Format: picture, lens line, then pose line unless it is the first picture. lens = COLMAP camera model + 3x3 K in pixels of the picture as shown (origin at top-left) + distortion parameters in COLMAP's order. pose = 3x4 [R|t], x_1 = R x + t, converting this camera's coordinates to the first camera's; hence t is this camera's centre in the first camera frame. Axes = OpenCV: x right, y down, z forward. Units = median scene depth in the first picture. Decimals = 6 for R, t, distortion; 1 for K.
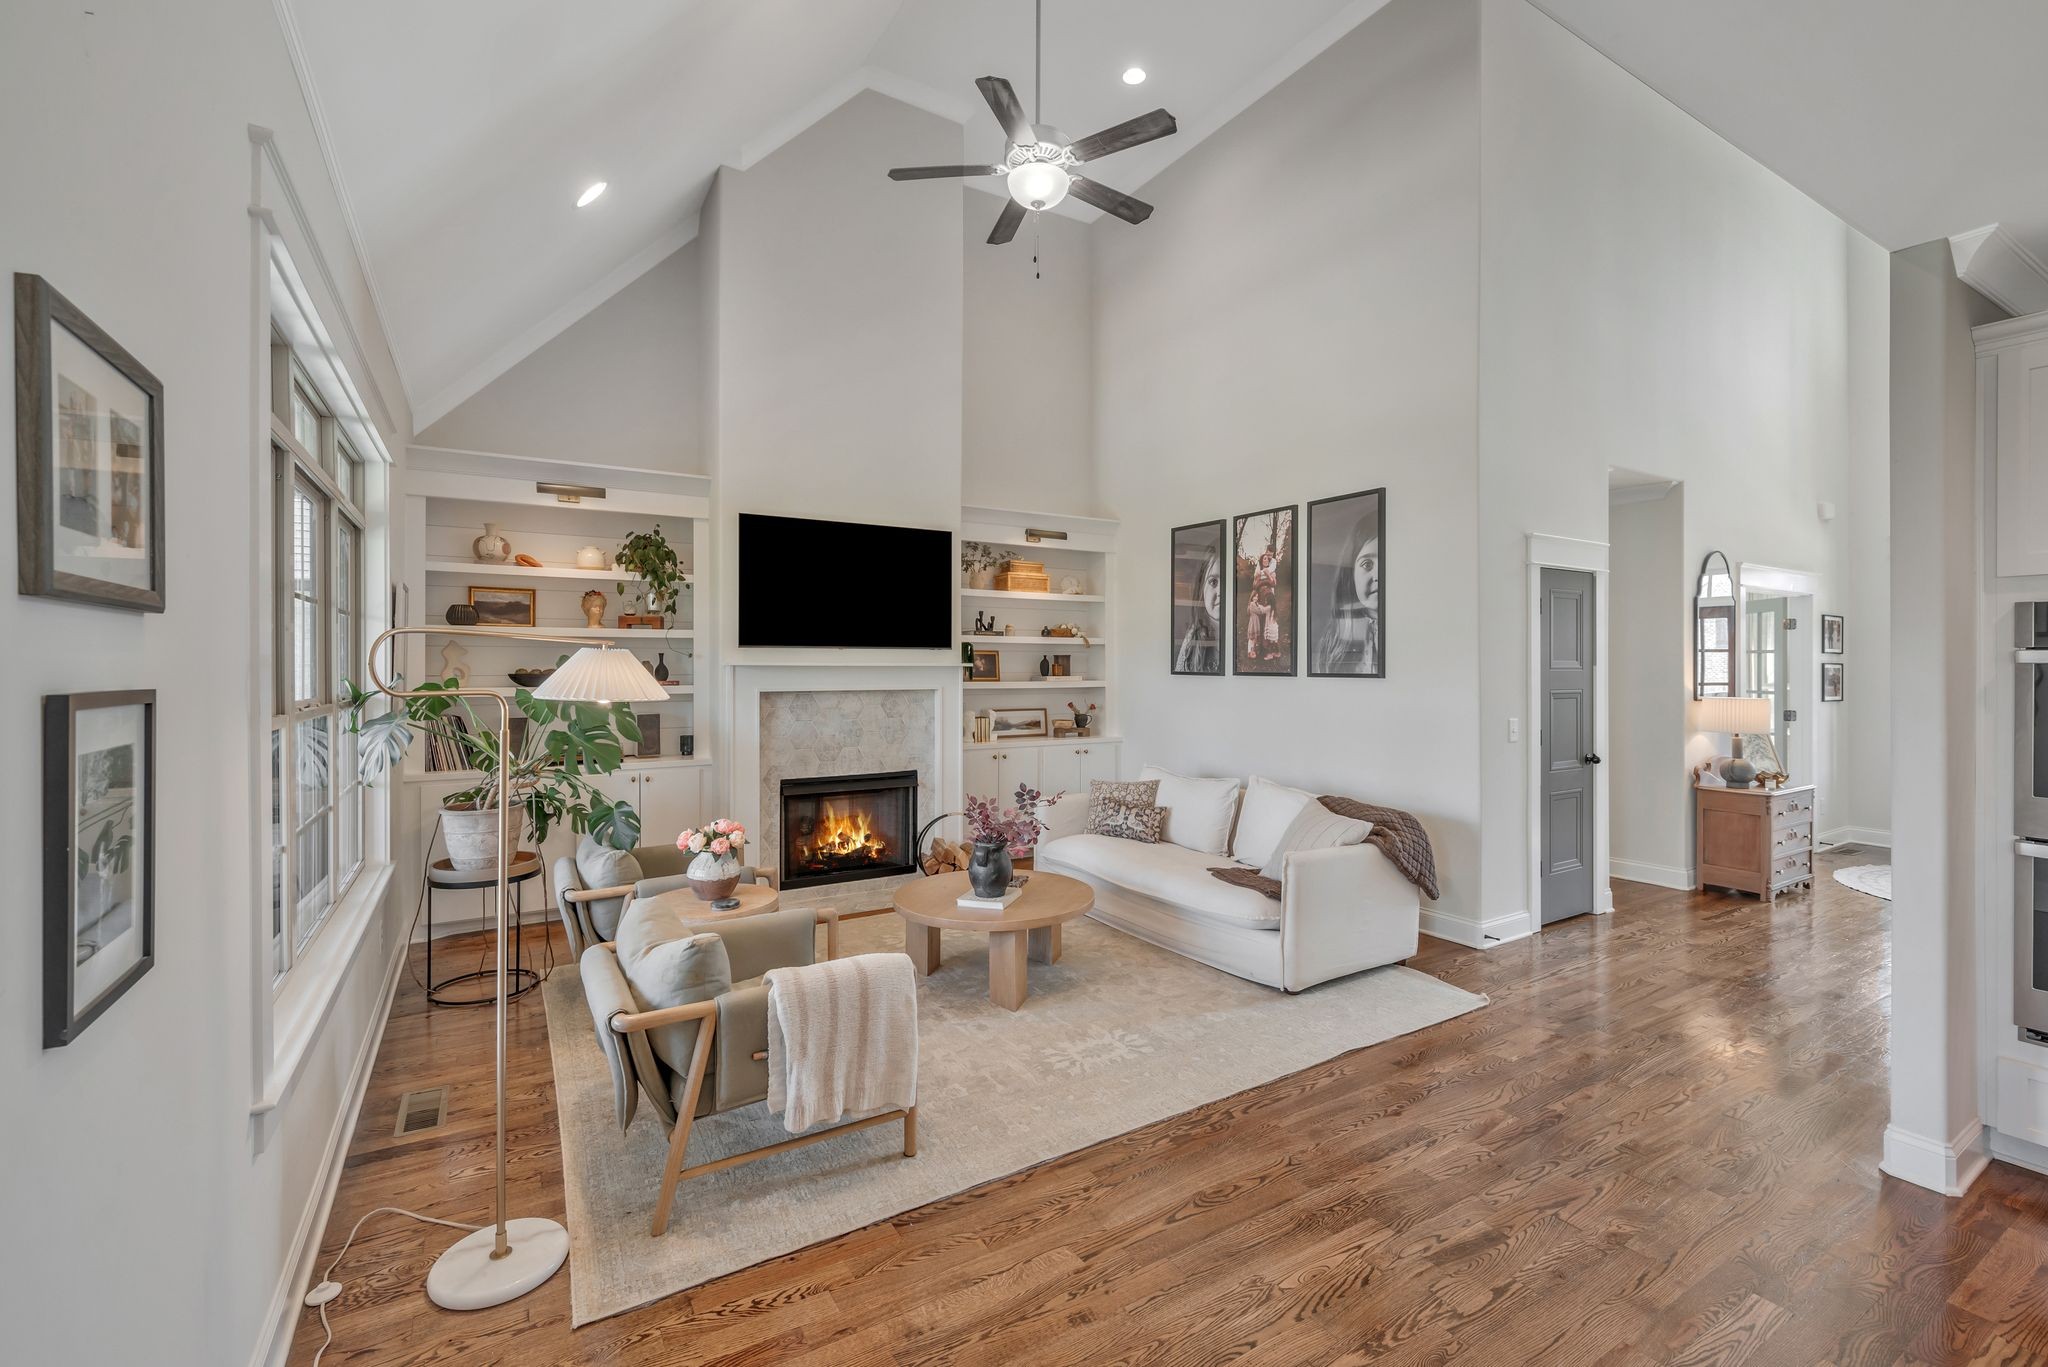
lens RADIAL K [[889.3, 0, 1053.6], [0, 889.3, 685.5], [0, 0, 1]] dist [0.001821, 0.000077]
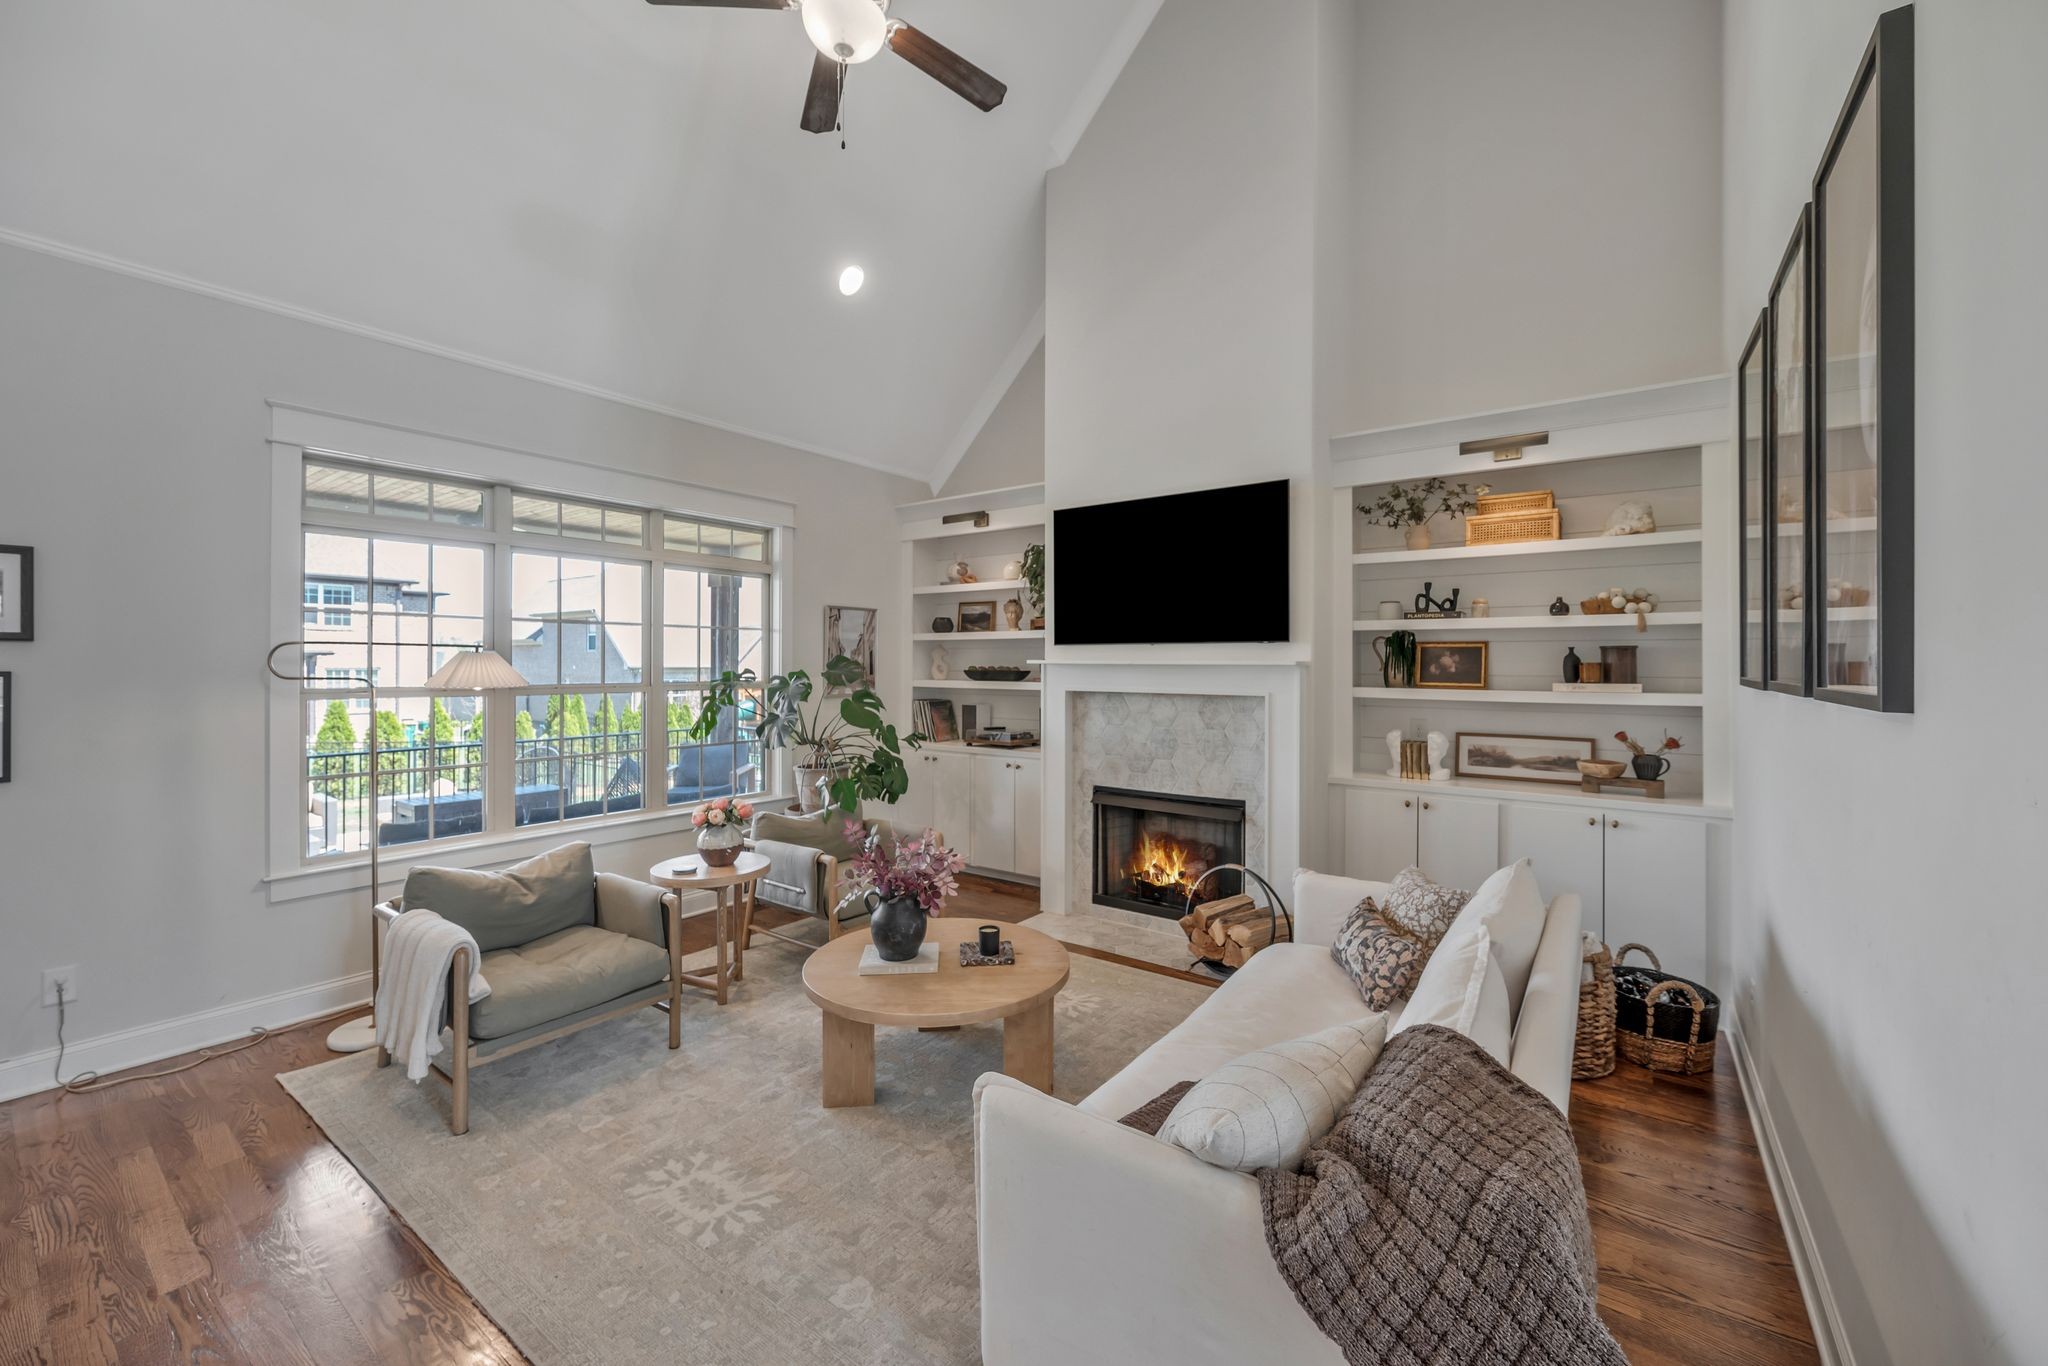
lens RADIAL K [[820.0, 0, 1028.2], [0, 820.0, 675.7], [0, 0, 1]] dist [-0.001718, -0.000145]
pose [[0.358294, 0.014799, -0.933492, 0.448308], [-0.021514, 0.999740, 0.007592, -0.013931], [0.933361, 0.017363, 0.358519, 0.588980]]
